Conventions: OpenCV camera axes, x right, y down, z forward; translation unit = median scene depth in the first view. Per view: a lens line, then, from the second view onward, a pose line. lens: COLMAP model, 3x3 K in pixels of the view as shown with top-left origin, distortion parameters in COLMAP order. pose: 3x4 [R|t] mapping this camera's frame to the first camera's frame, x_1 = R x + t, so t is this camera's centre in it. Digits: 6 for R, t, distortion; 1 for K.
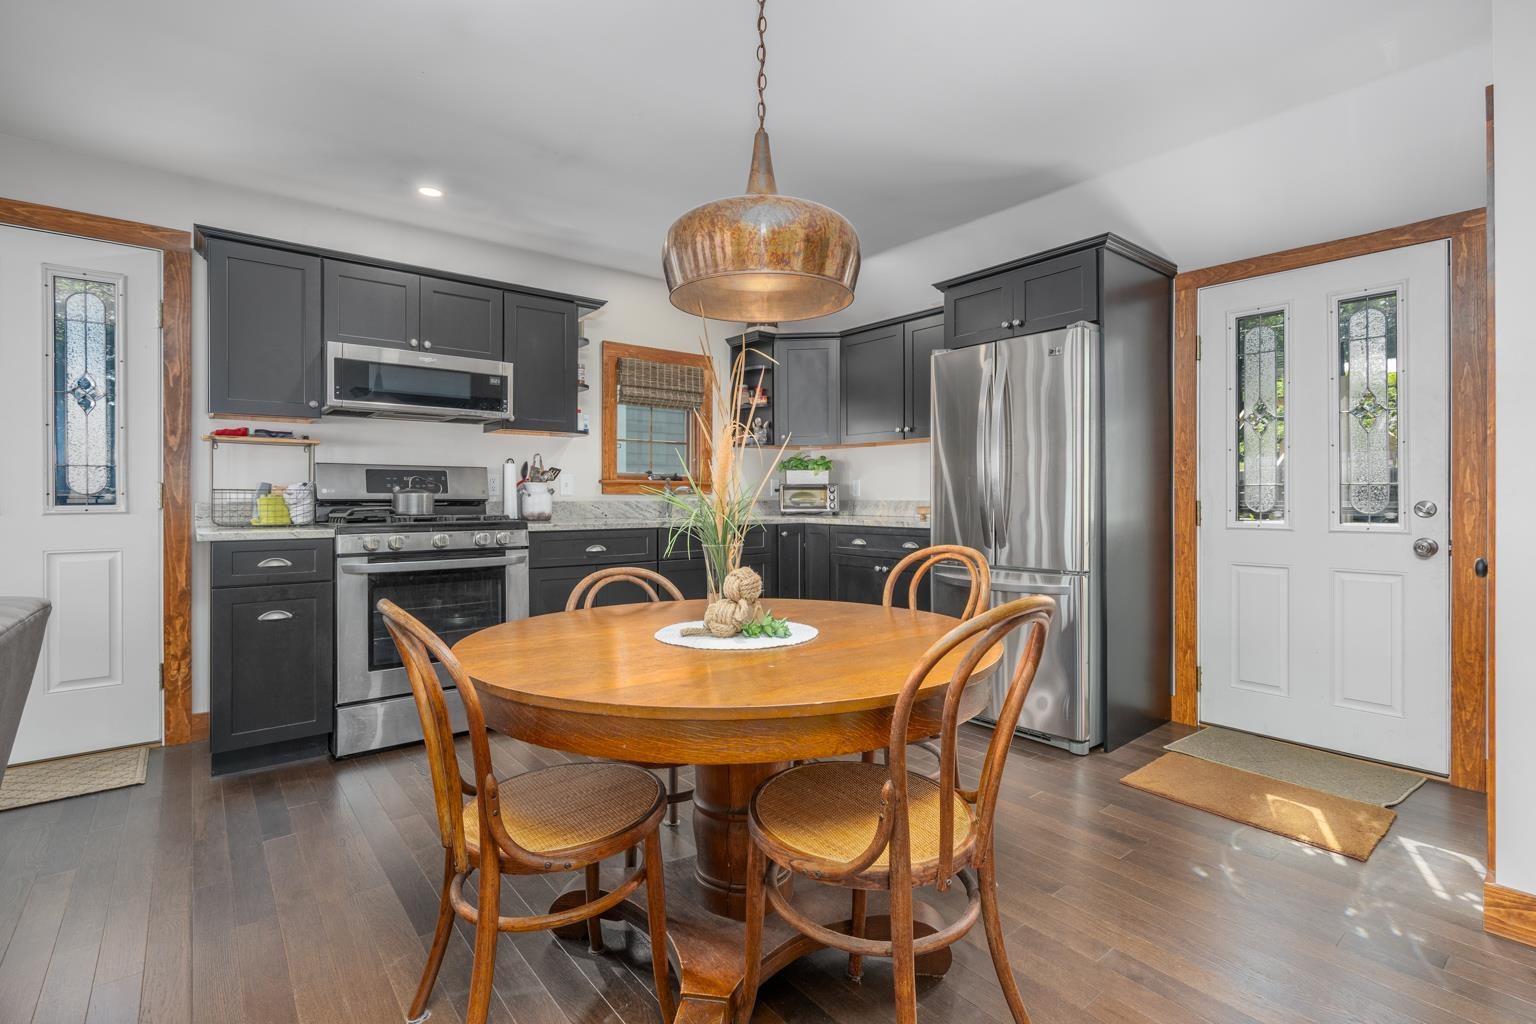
lens RADIAL K [[707.1, 0, 779.7], [0, 707.1, 505.8], [0, 0, 1]] dist [0.003267, 0.000131]
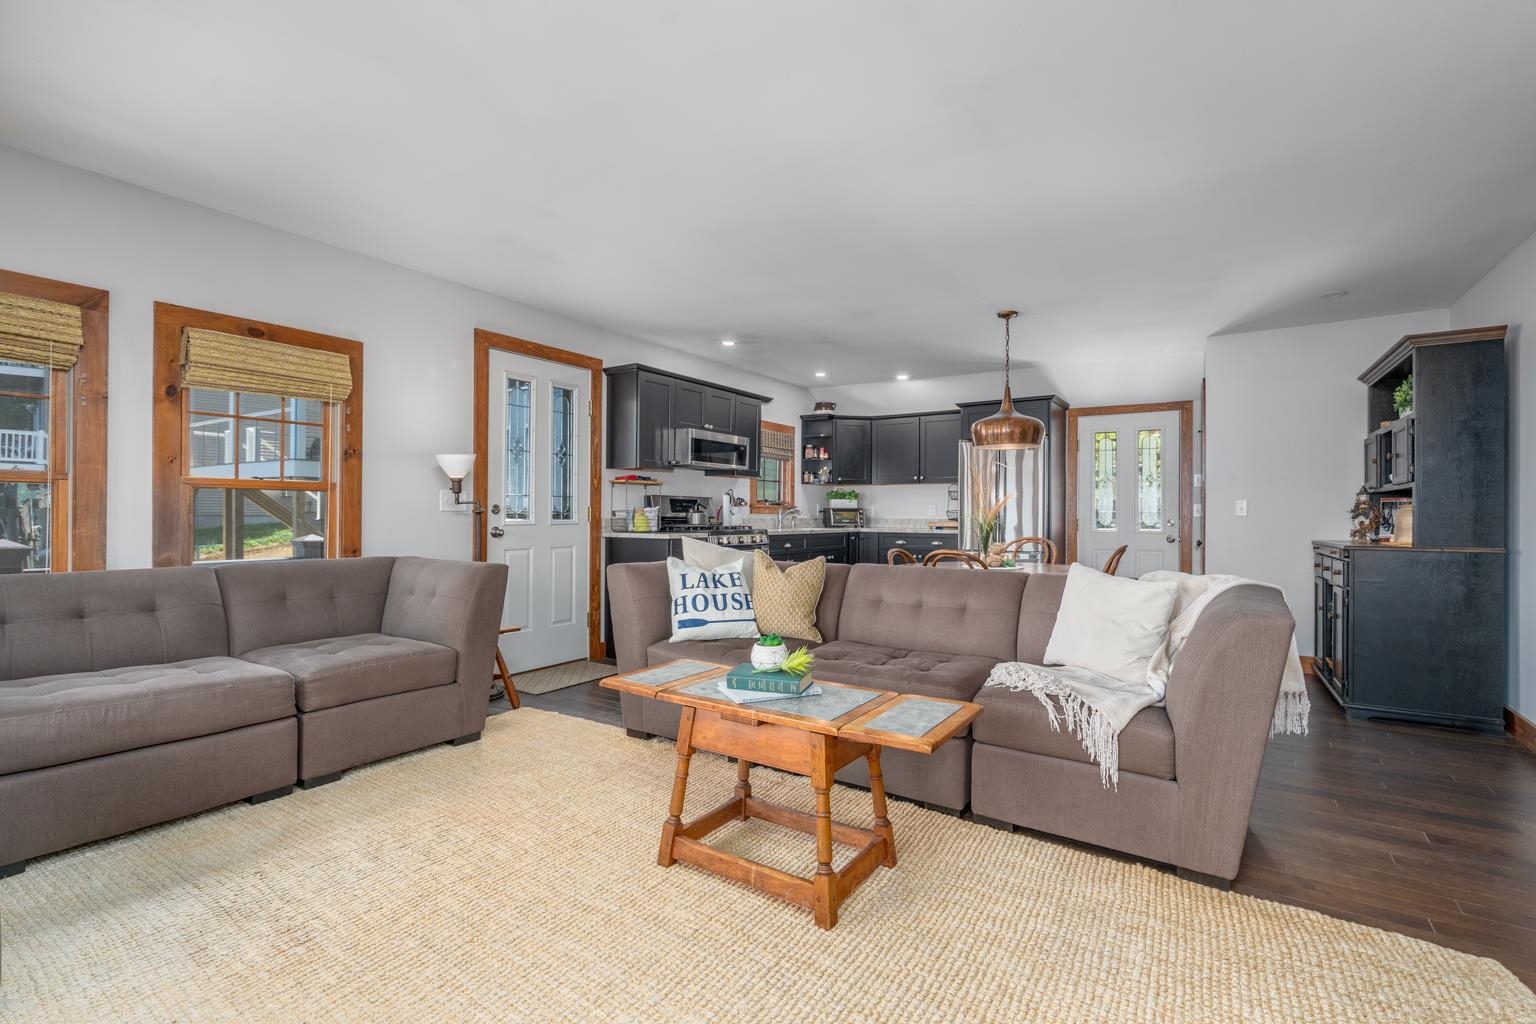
lens RADIAL K [[707.1, 0, 754.4], [0, 707.1, 514.1], [0, 0, 1]] dist [0.003267, 0.000131]
pose [[0.954388, 0.007331, 0.298480, -0.903893], [-0.004363, 0.999934, -0.010608, 0.001345], [-0.298538, 0.008822, 0.954357, -0.665459]]
